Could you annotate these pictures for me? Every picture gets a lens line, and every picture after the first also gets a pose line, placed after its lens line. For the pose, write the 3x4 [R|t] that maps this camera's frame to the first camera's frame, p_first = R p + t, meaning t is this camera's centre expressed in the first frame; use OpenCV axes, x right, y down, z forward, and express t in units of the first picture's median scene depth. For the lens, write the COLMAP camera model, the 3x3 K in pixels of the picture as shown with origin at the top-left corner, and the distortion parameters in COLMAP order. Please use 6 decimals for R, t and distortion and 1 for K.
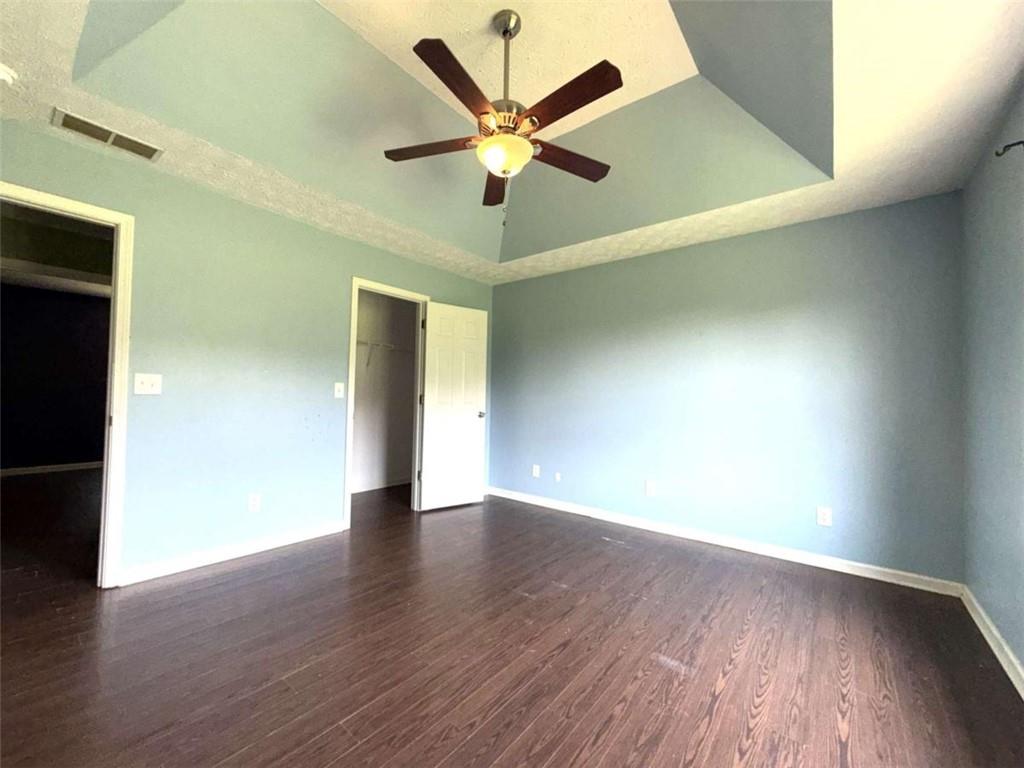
lens RADIAL K [[409.5, 0, 509.4], [0, 409.5, 383.0], [0, 0, 1]] dist [-0.002915, -0.000421]
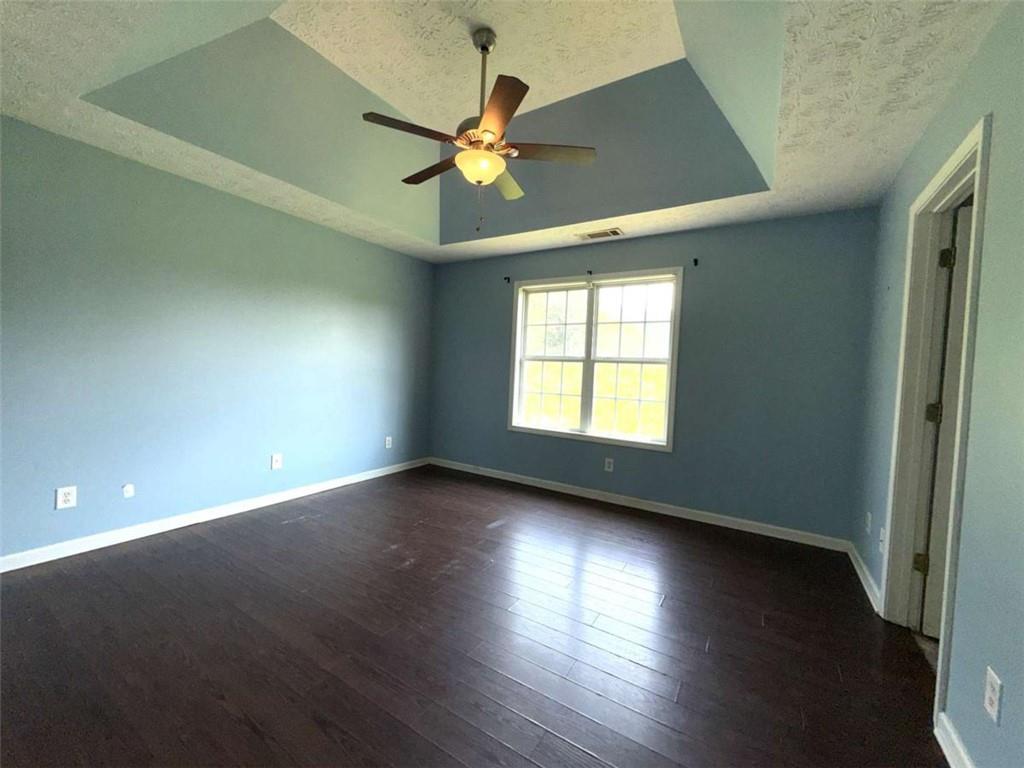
lens RADIAL K [[409.5, 0, 514.6], [0, 409.5, 383.2], [0, 0, 1]] dist [-0.002915, -0.000421]
pose [[-0.124268, -0.057013, 0.990609, -0.732817], [-0.070581, 0.996327, 0.048488, -0.013586], [-0.989735, -0.063893, -0.127835, 0.634405]]
